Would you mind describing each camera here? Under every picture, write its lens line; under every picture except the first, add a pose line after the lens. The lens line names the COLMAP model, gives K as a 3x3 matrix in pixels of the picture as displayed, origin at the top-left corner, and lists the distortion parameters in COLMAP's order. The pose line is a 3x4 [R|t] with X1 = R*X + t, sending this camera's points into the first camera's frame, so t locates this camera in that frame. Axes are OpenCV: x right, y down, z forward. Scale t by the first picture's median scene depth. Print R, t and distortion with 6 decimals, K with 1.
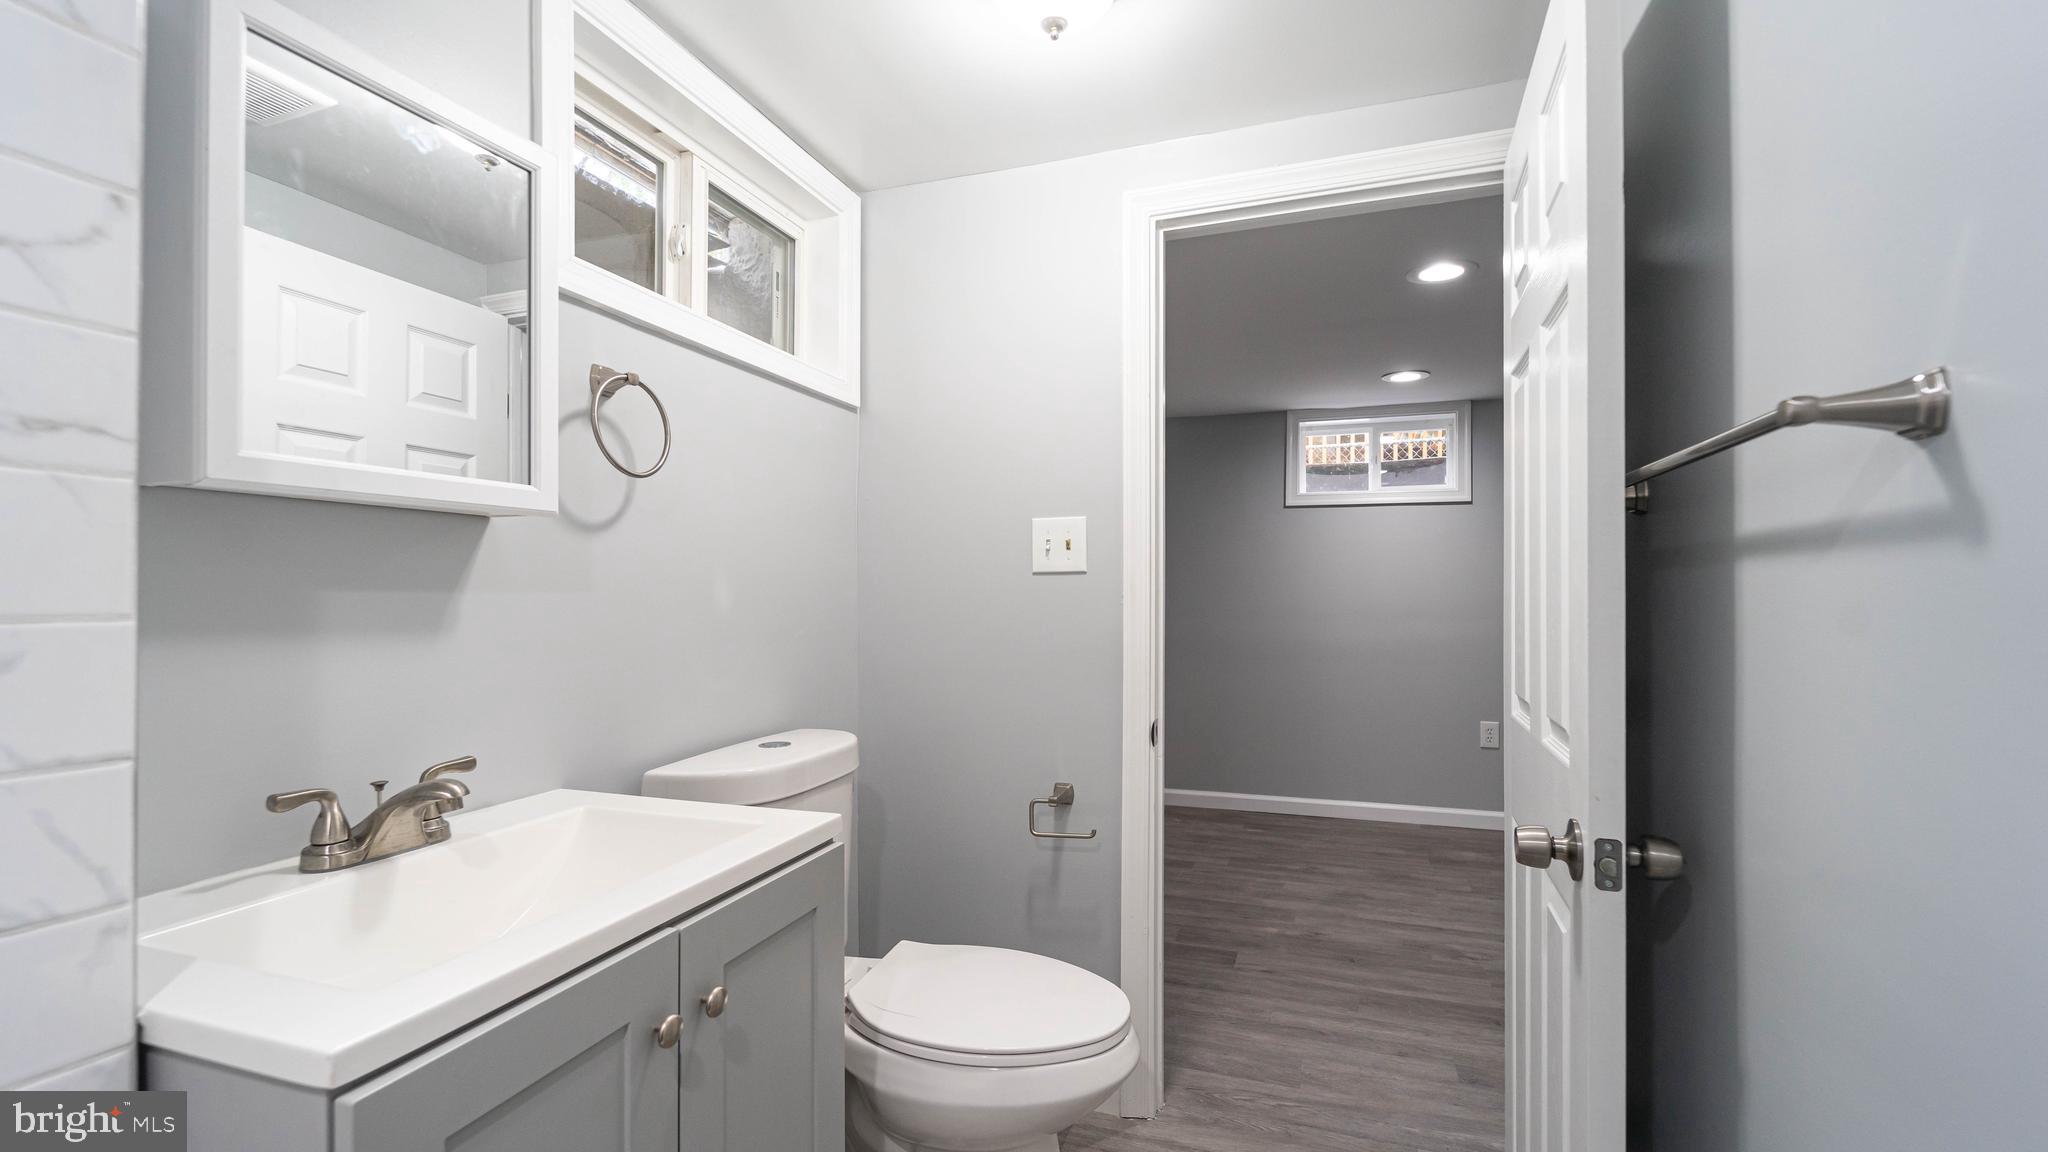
lens RADIAL K [[847.8, 0, 1032.1], [0, 847.8, 576.8], [0, 0, 1]] dist [-0.022934, -0.000260]
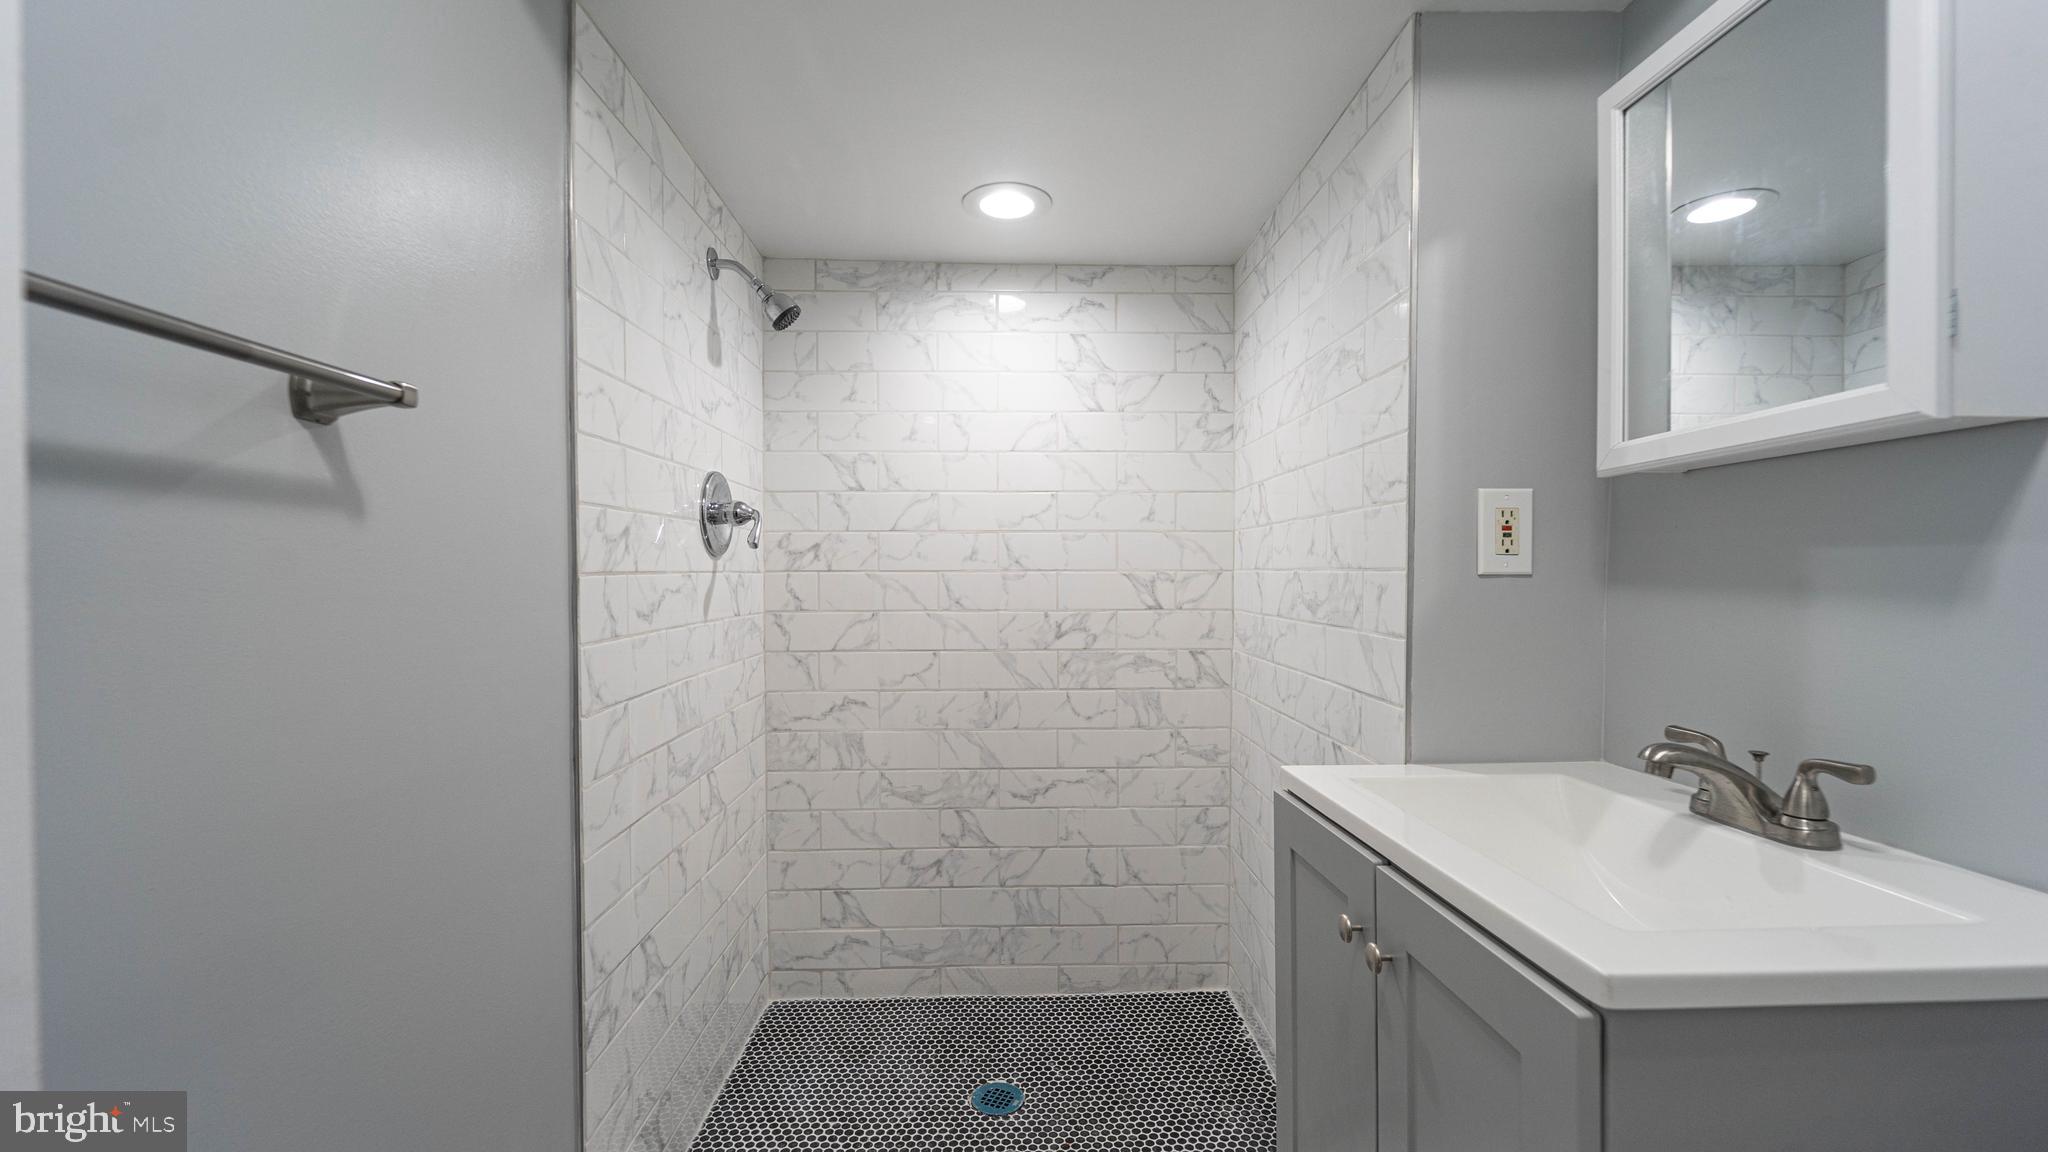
lens RADIAL K [[817.3, 0, 1009.5], [0, 817.3, 584.6], [0, 0, 1]] dist [0.000215, -0.000222]
pose [[-0.937028, 0.006009, -0.349202, 0.313121], [0.009185, 0.999930, -0.007440, 0.054738], [0.349133, -0.010179, -0.937018, 1.498435]]
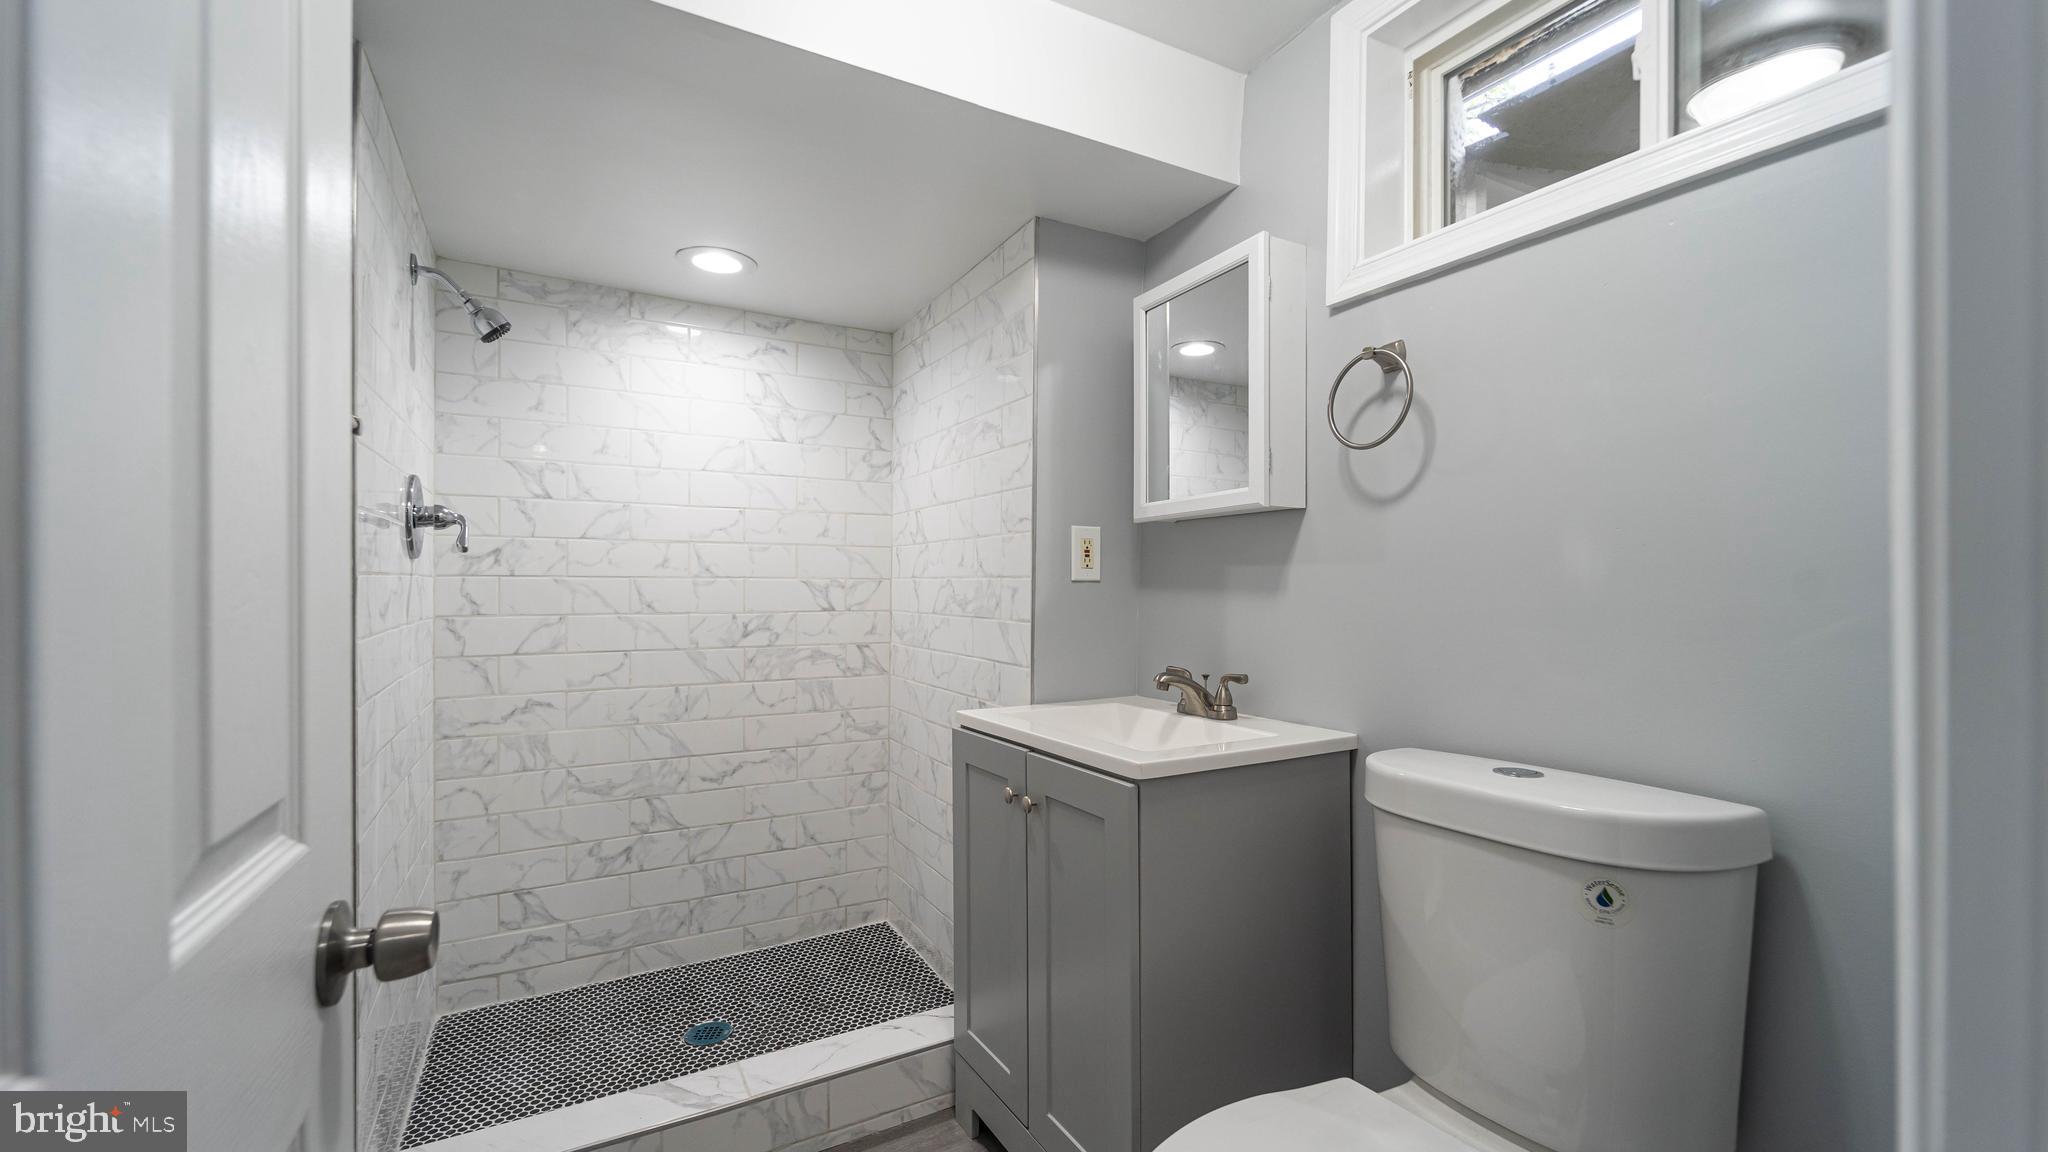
lens RADIAL K [[817.3, 0, 1009.5], [0, 817.3, 584.6], [0, 0, 1]] dist [0.000215, -0.000222]
pose [[-0.672518, -0.004194, -0.740069, 0.735784], [0.012908, 0.999765, -0.017395, 0.077622], [0.739968, -0.021251, -0.672306, 1.771865]]
